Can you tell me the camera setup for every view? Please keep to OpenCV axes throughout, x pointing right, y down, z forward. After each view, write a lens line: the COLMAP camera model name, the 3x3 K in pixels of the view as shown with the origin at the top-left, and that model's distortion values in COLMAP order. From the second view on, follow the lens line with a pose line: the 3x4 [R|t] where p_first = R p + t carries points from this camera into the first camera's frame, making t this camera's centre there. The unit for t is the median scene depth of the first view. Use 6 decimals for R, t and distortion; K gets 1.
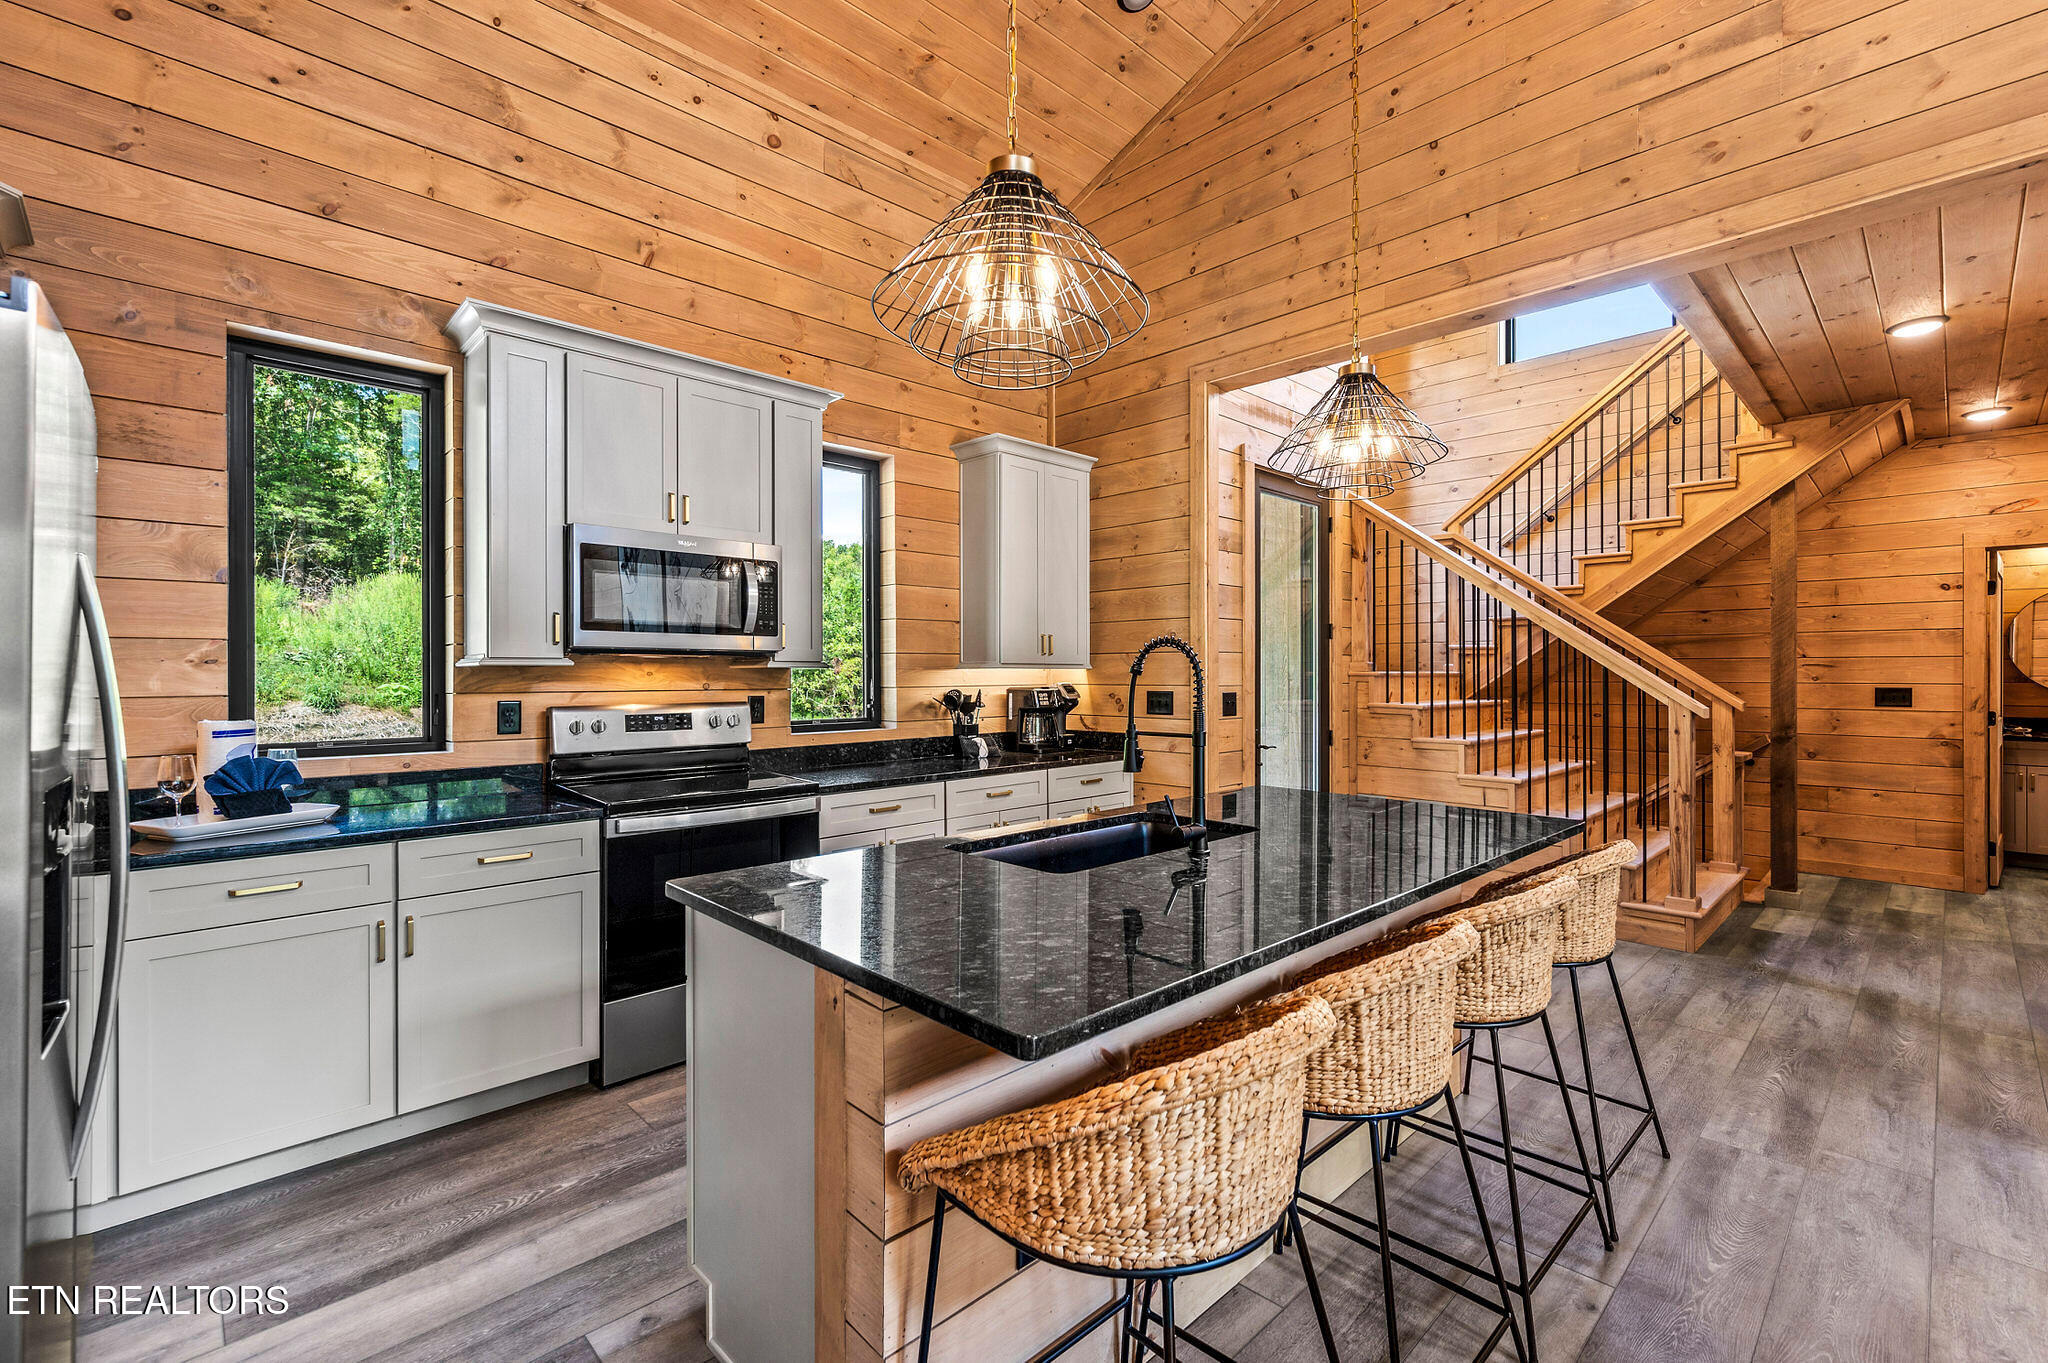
lens RADIAL K [[885.8, 0, 1018.5], [0, 885.8, 675.0], [0, 0, 1]] dist [-0.000743, -0.000043]
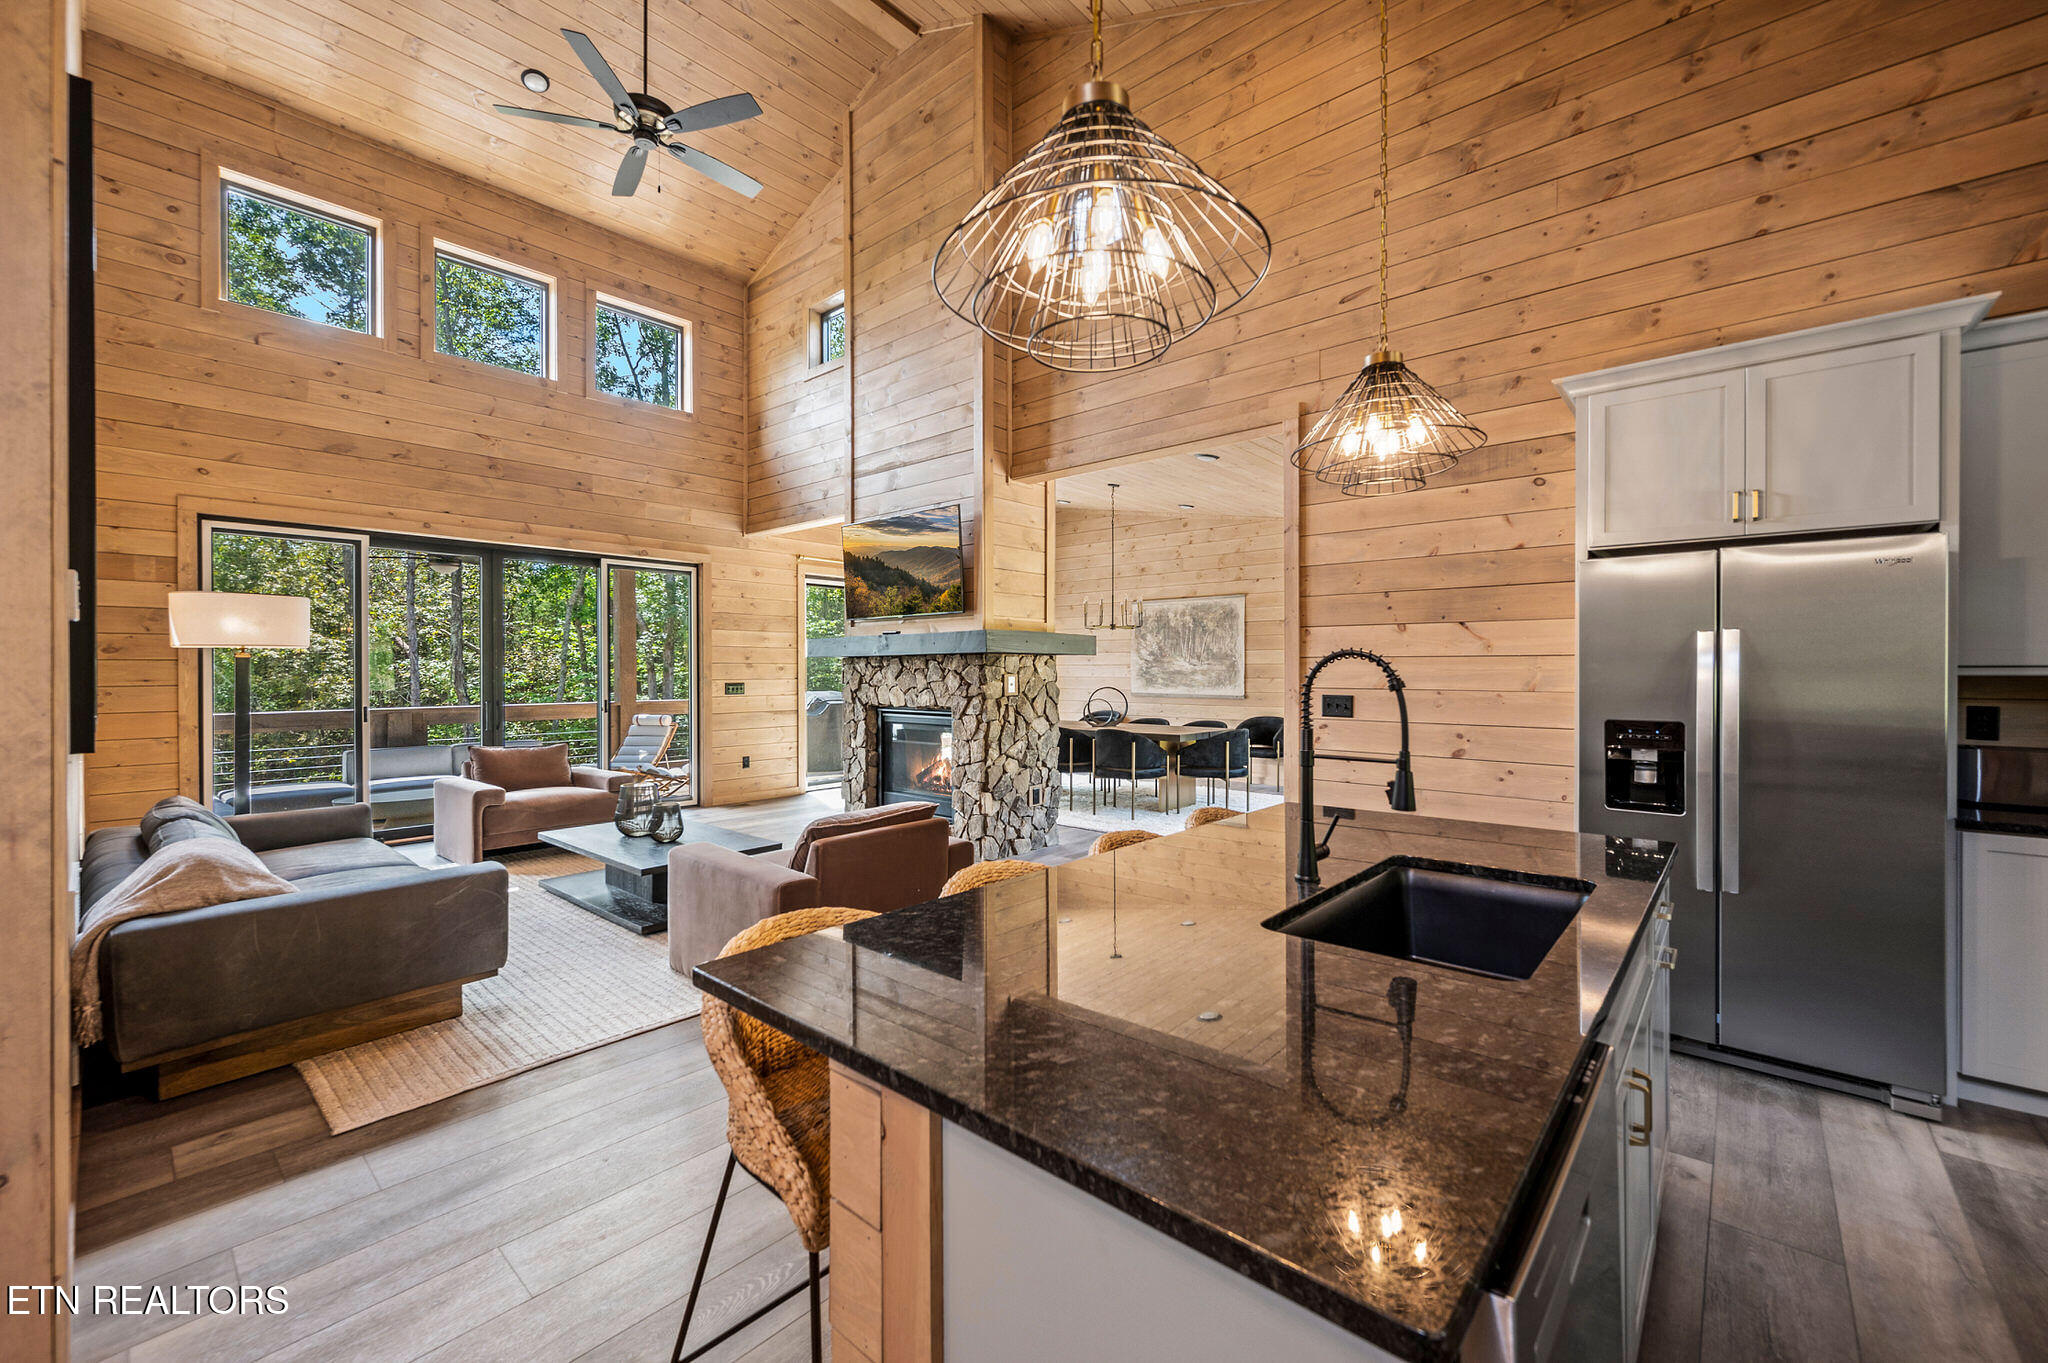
lens RADIAL K [[821.8, 0, 1014.0], [0, 821.8, 669.9], [0, 0, 1]] dist [0.000454, 0.000370]
pose [[-0.996759, 0.000793, -0.080446, 0.386994], [0.000474, 0.999992, 0.003980, -0.015874], [0.080449, 0.003929, -0.996751, 1.208087]]
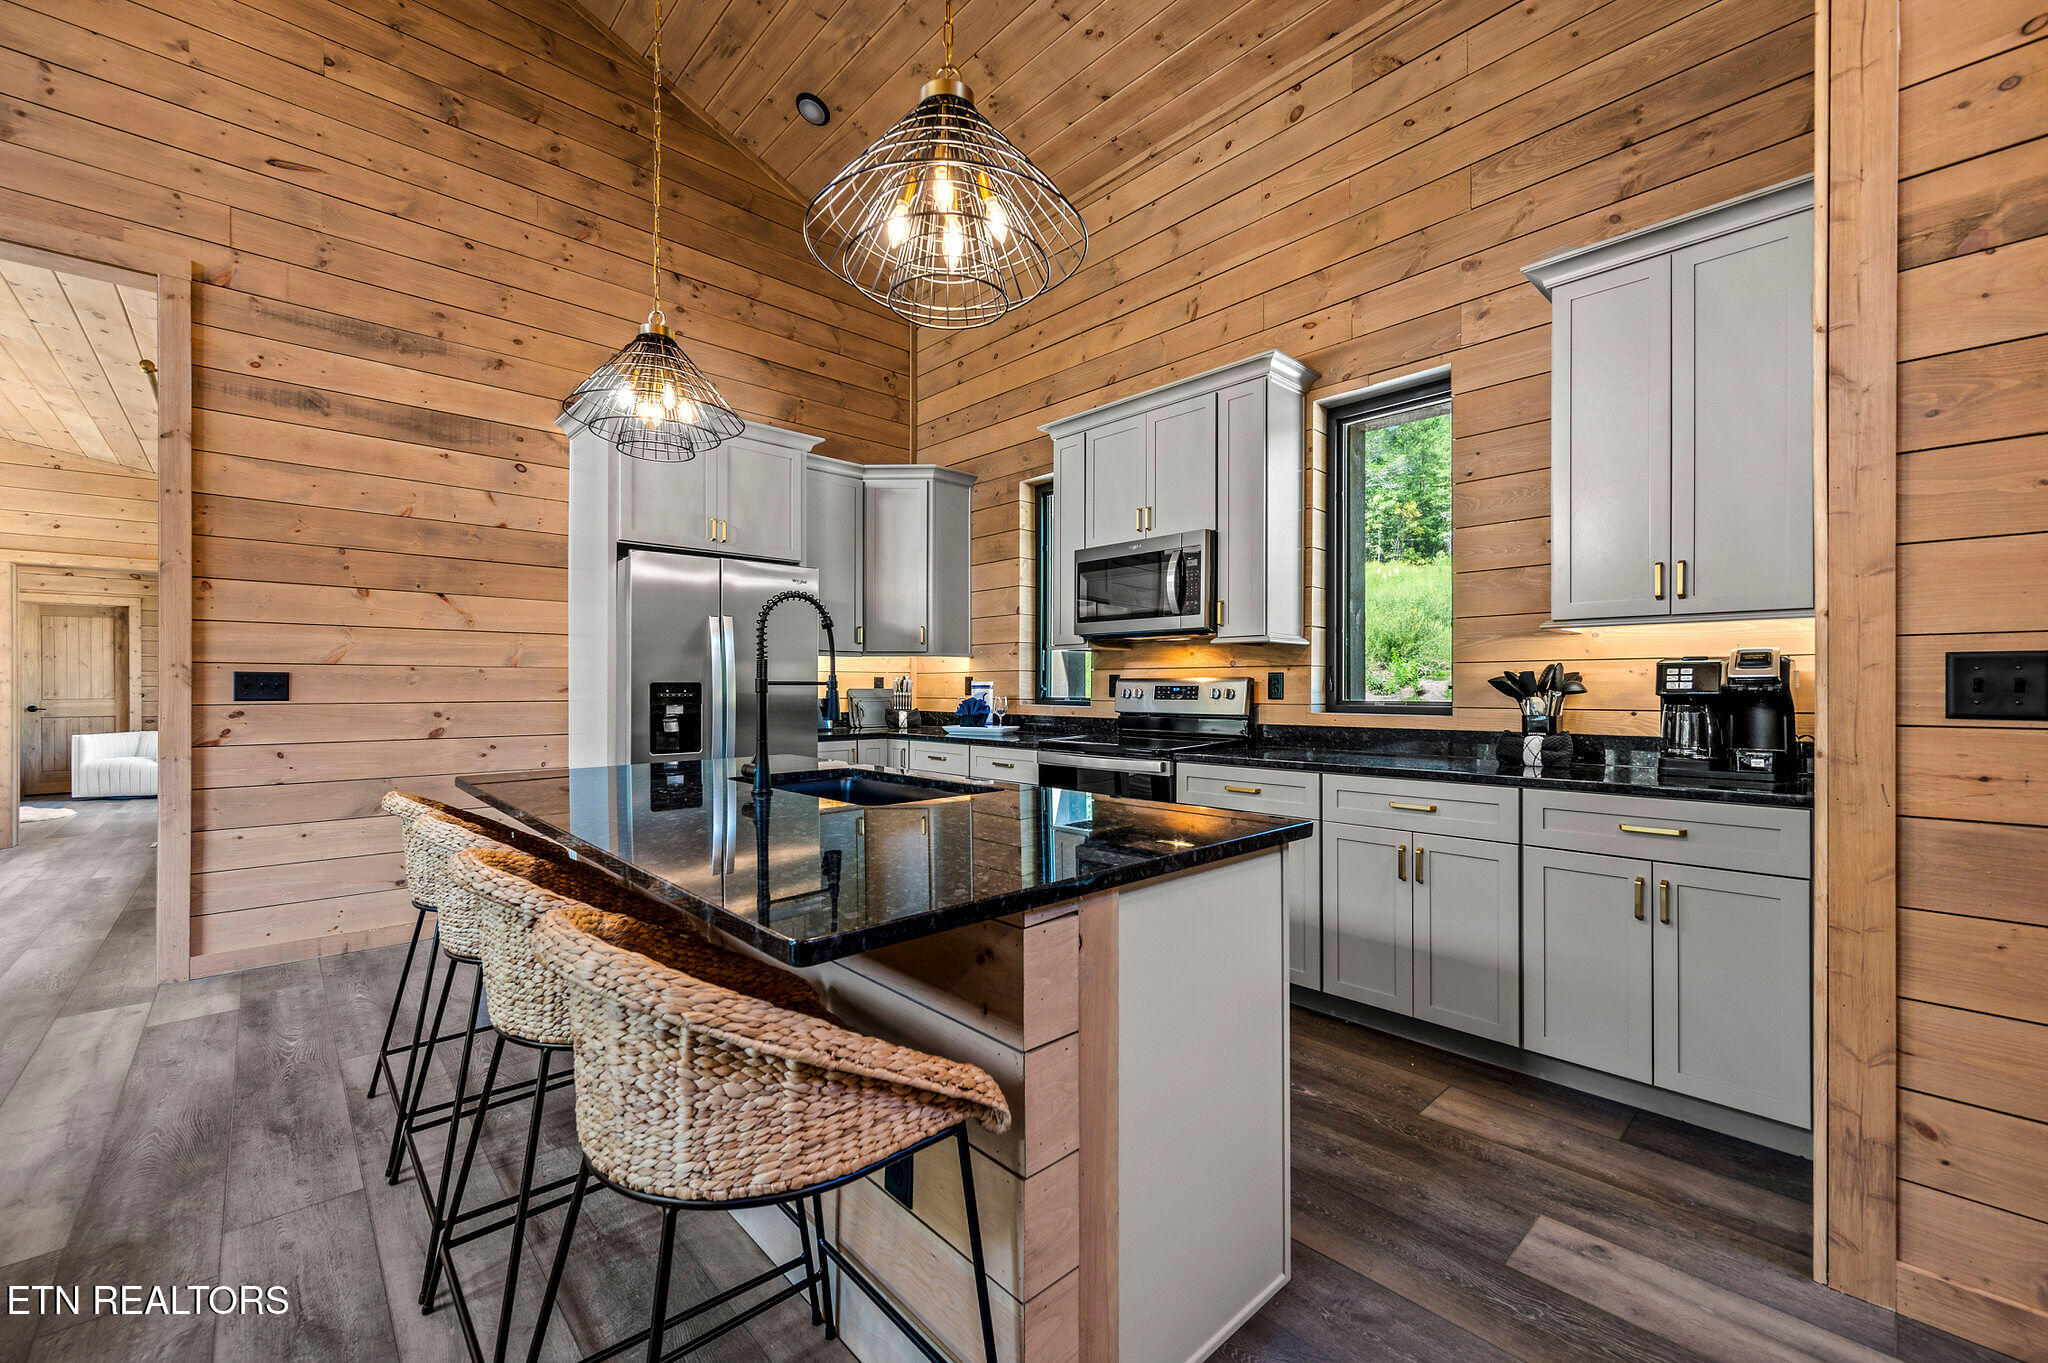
lens RADIAL K [[821.3, 0, 1032.2], [0, 821.3, 688.3], [0, 0, 1]] dist [-0.002087, -0.000234]
pose [[-0.004620, 0.002006, -0.999987, 0.785740], [-0.003102, 0.999993, 0.002020, 0.048608], [0.999985, 0.003111, -0.004613, 0.866484]]
